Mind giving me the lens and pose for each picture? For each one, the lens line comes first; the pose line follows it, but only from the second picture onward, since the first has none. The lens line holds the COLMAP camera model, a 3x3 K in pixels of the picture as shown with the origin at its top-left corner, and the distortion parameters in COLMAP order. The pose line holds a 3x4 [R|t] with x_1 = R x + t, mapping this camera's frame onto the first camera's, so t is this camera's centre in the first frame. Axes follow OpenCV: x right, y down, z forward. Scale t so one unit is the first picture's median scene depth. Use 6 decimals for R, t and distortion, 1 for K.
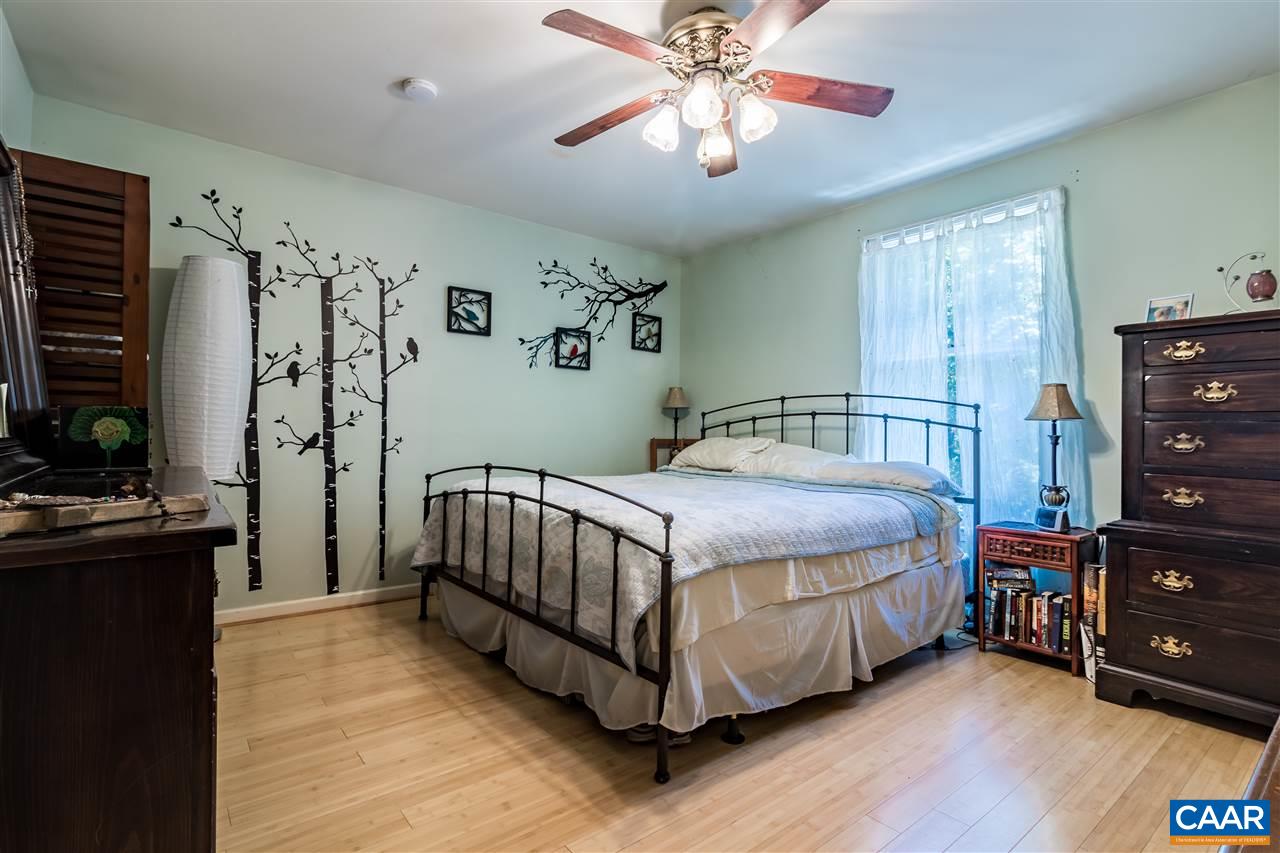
lens RADIAL K [[610.8, 0, 637.5], [0, 610.8, 422.3], [0, 0, 1]] dist [0.004443, 0.000876]
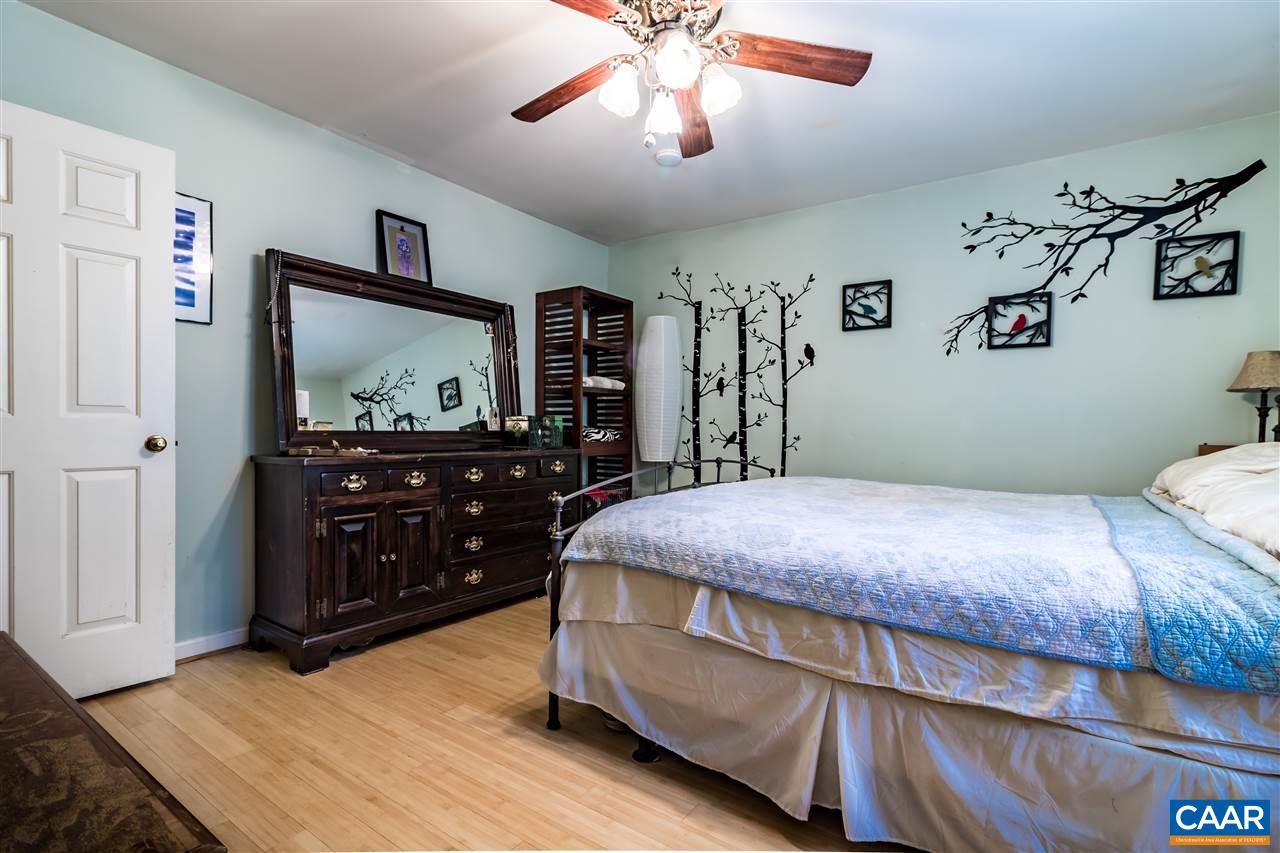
lens RADIAL K [[610.8, 0, 637.4], [0, 610.8, 435.1], [0, 0, 1]] dist [0.004443, 0.000876]
pose [[0.272554, 0.004733, -0.962129, 0.585447], [0.007040, 0.999951, 0.006913, 0.013095], [0.962115, -0.008658, 0.272508, 0.414811]]
